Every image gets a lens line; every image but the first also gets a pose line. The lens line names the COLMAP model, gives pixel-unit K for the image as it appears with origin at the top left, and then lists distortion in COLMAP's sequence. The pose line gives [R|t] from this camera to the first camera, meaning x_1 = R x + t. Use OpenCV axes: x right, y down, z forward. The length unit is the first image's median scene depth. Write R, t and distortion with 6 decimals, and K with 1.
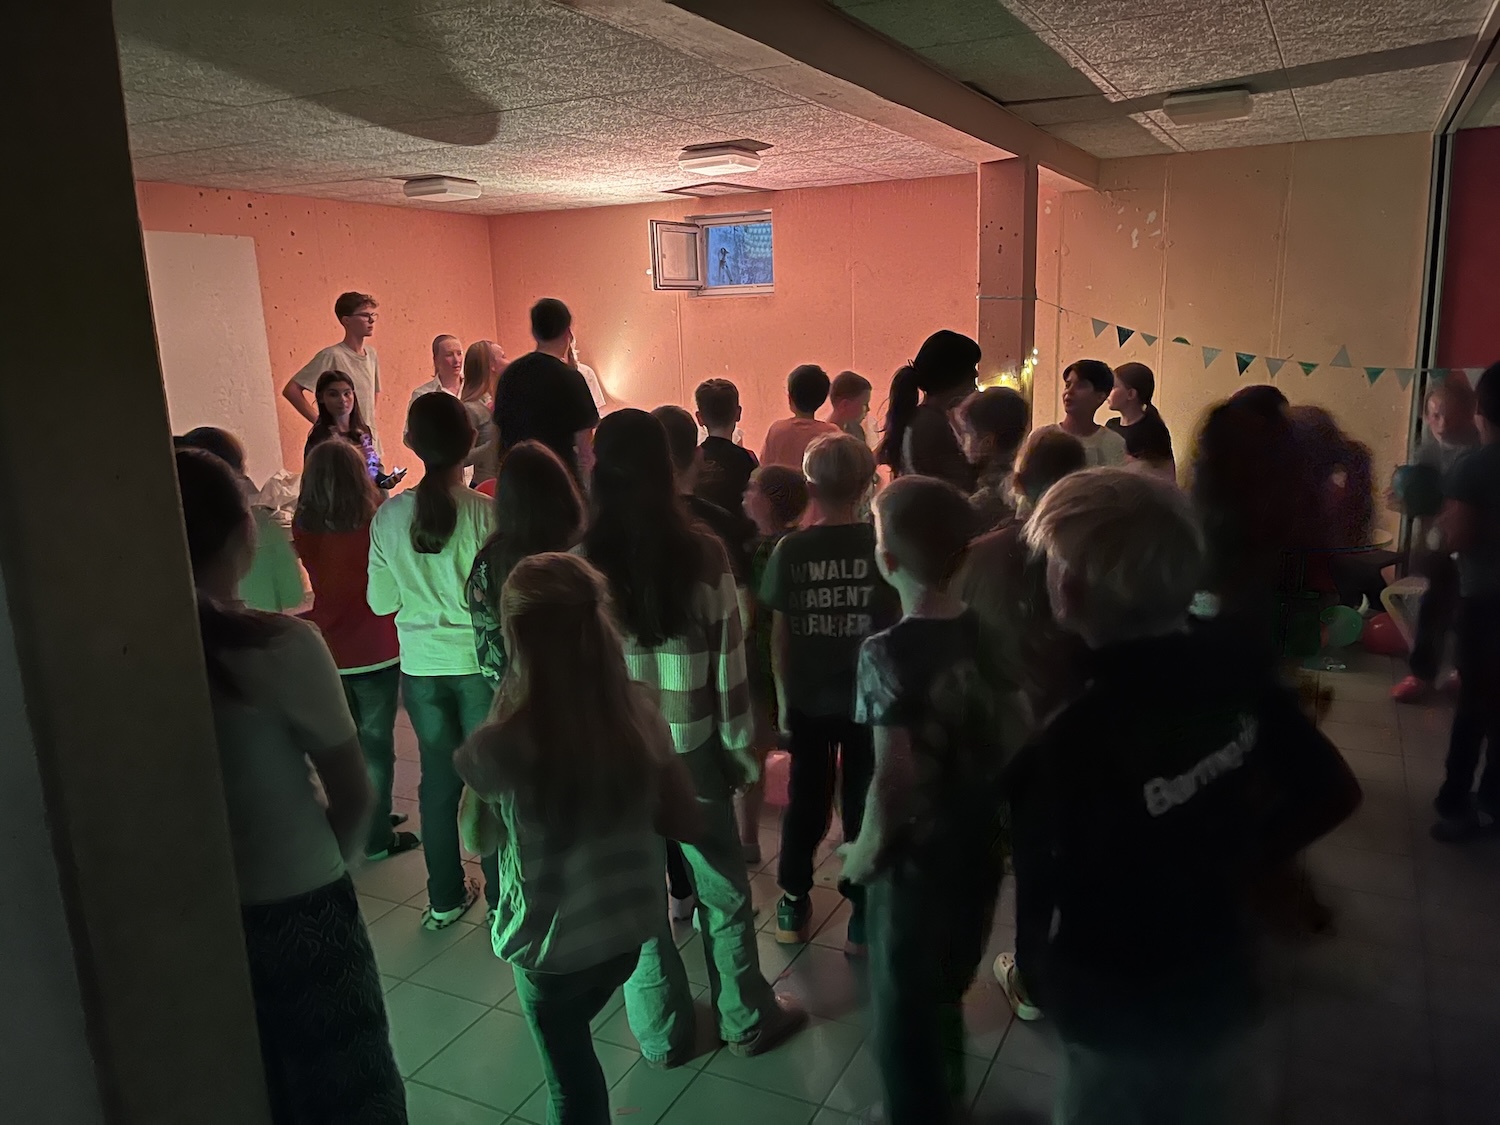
lens RADIAL K [[1143.4, 0, 750.0], [0, 1143.4, 562.5], [0, 0, 1]] dist [-0.002853, 0.002427]
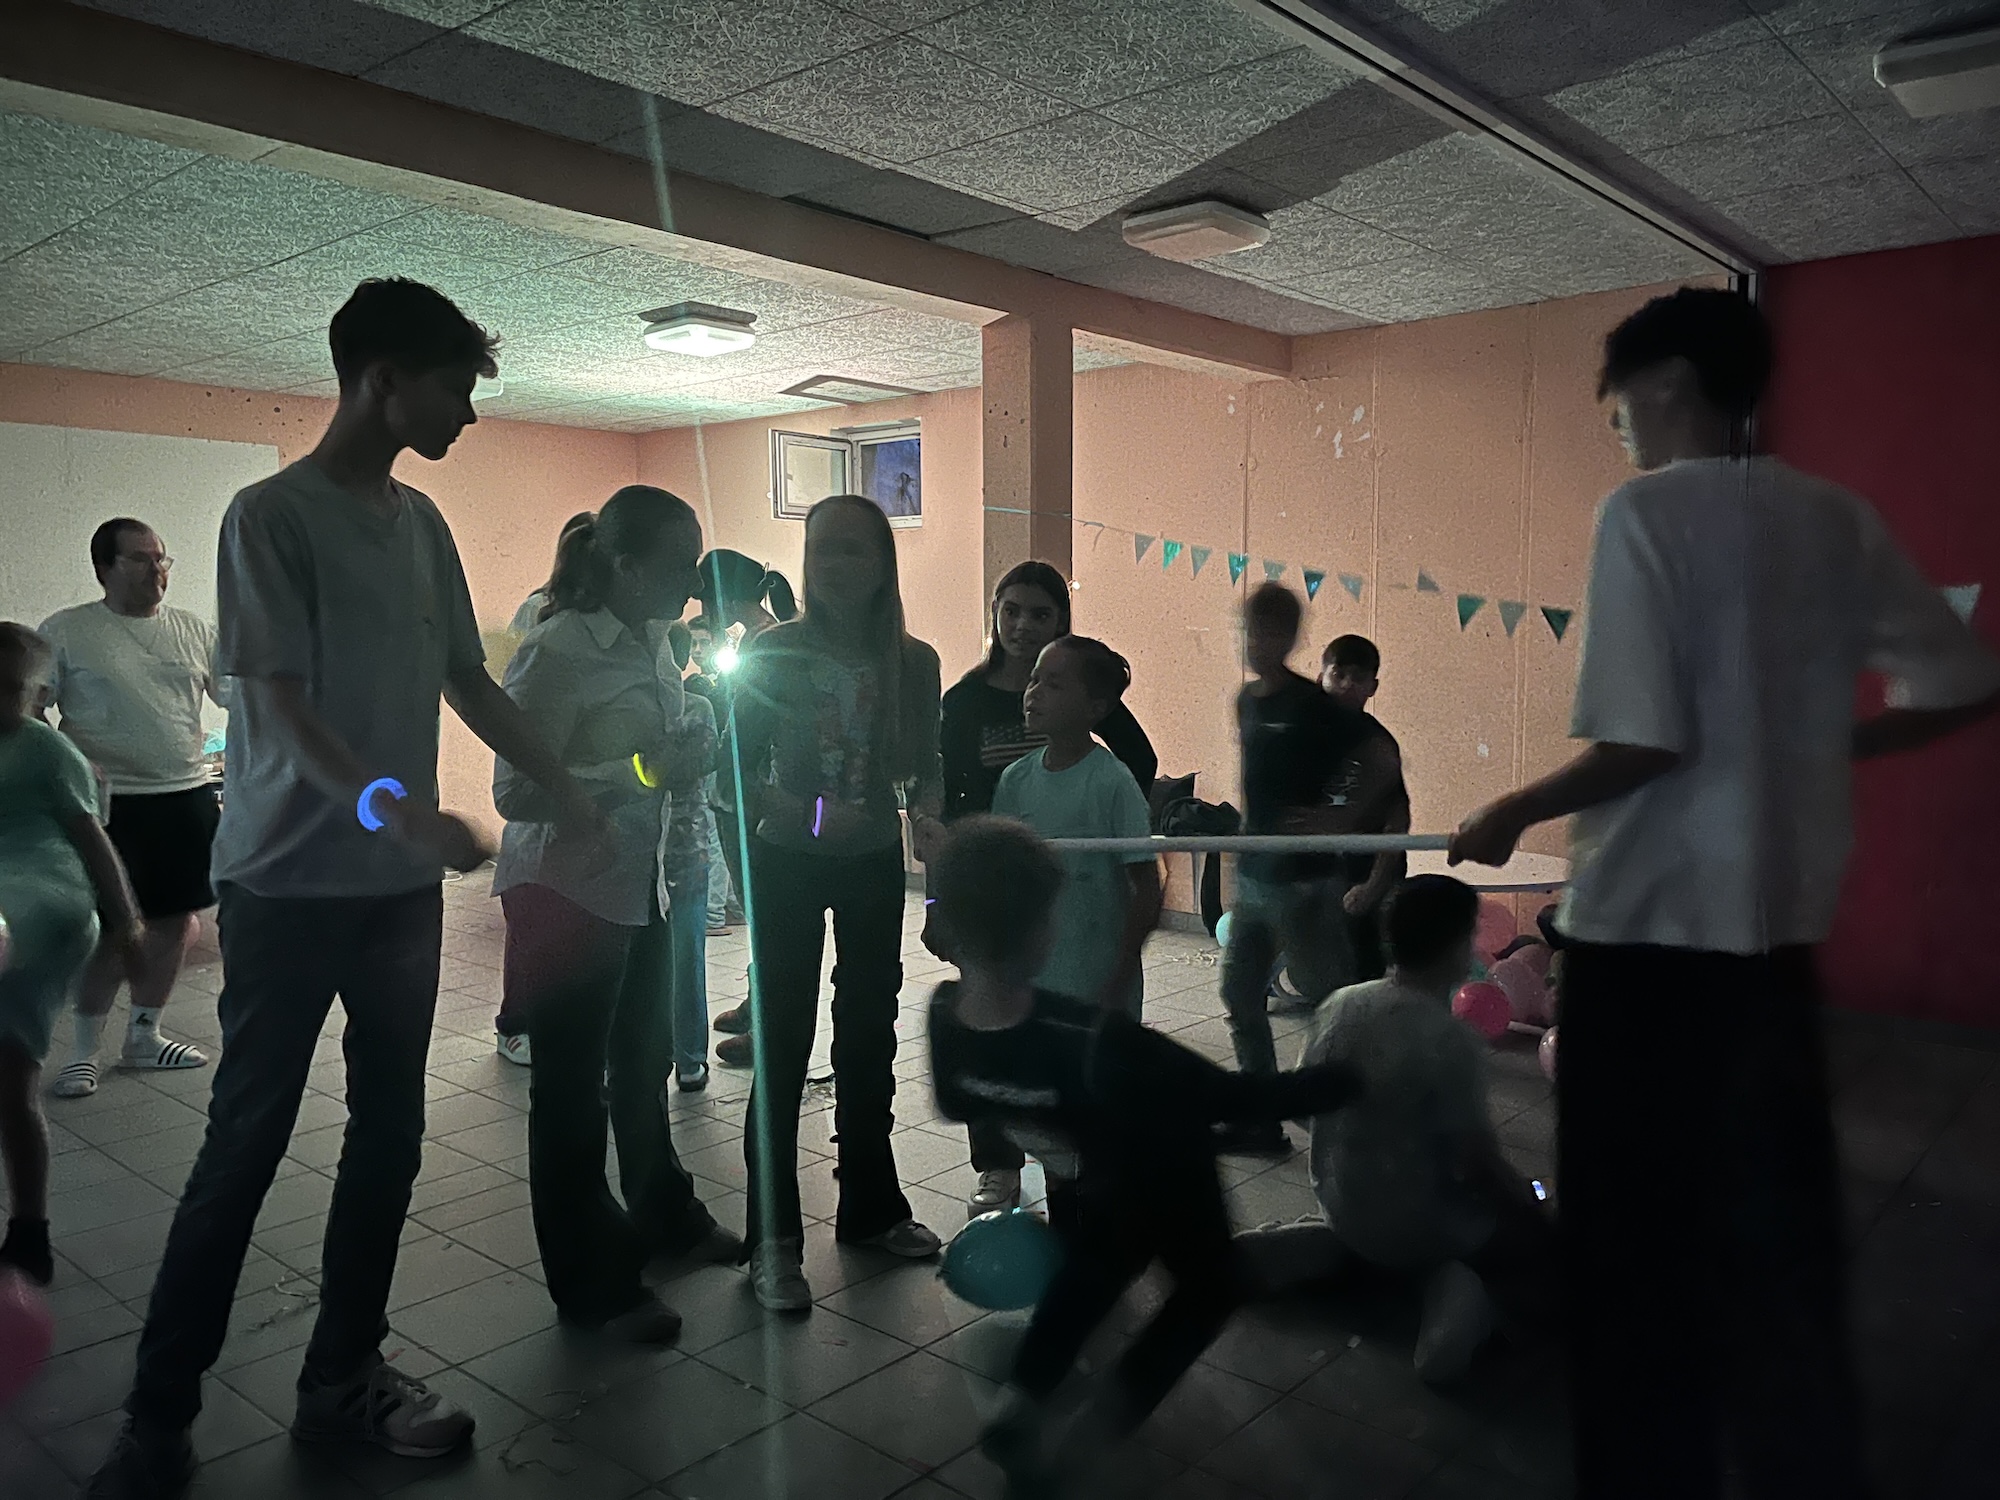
lens RADIAL K [[1524.6, 0, 1000.0], [0, 1524.6, 750.0], [0, 0, 1]] dist [-0.002853, 0.002427]
pose [[0.972896, 0.044509, -0.226918, 0.358837], [-0.072965, 0.990258, -0.118599, 0.035522], [0.219428, 0.131941, 0.966666, 0.055345]]
